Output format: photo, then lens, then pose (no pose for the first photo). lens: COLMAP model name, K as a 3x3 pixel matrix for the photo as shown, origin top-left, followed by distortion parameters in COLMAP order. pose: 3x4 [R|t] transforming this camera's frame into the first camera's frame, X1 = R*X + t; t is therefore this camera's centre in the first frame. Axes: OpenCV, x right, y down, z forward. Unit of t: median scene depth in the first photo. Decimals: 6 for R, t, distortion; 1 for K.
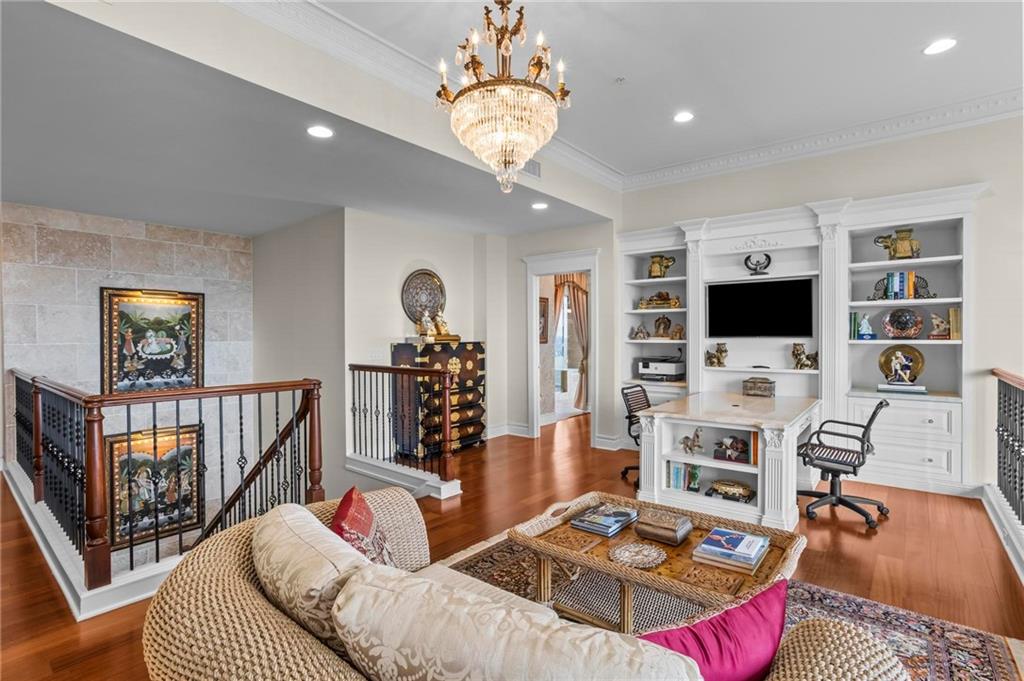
lens RADIAL K [[497.8, 0, 515.6], [0, 497.8, 346.4], [0, 0, 1]] dist [-0.053082, 0.033035]
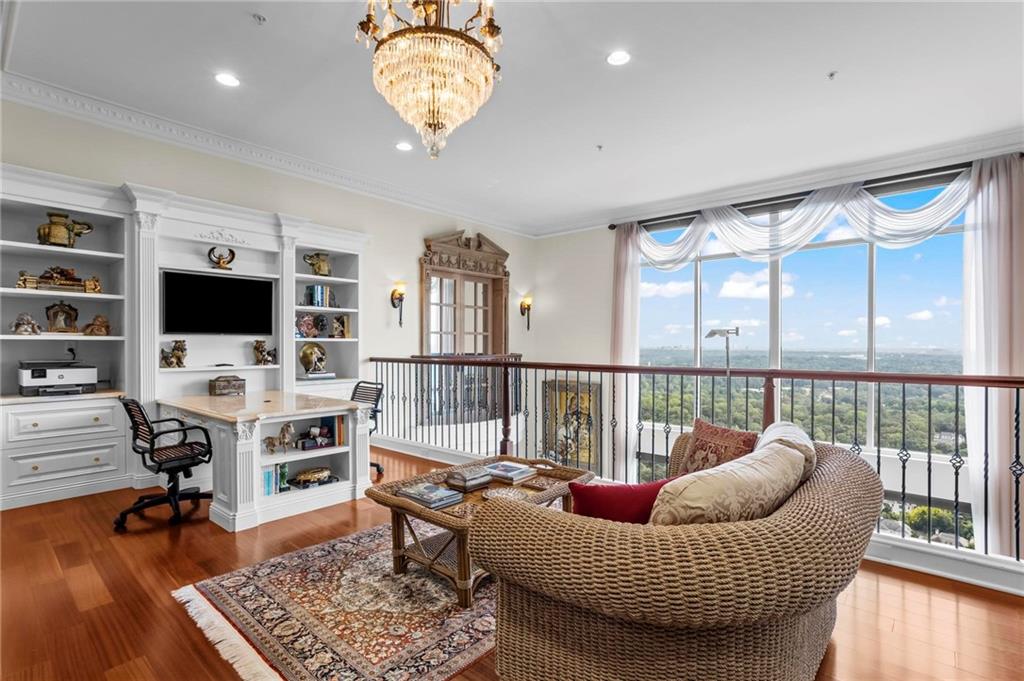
lens RADIAL K [[497.8, 0, 515.6], [0, 497.8, 346.4], [0, 0, 1]] dist [-0.053082, 0.033035]
pose [[0.035652, 0.002345, 0.999362, -0.452634], [0.021083, 0.999773, -0.003098, 0.020914], [-0.999142, 0.021180, 0.035594, 0.408315]]
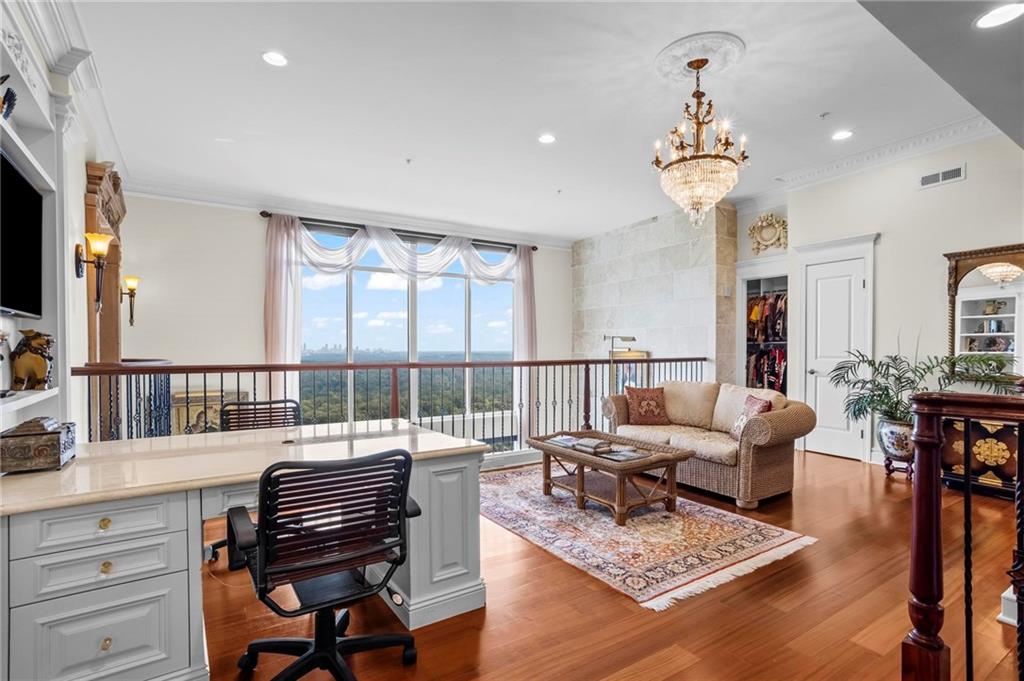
lens RADIAL K [[497.8, 0, 515.6], [0, 497.8, 346.4], [0, 0, 1]] dist [-0.053082, 0.033035]
pose [[-0.951270, 0.005536, 0.308310, 0.014289], [0.011005, 0.999811, 0.016002, 0.004454], [-0.308163, 0.018615, -0.951151, 1.241640]]
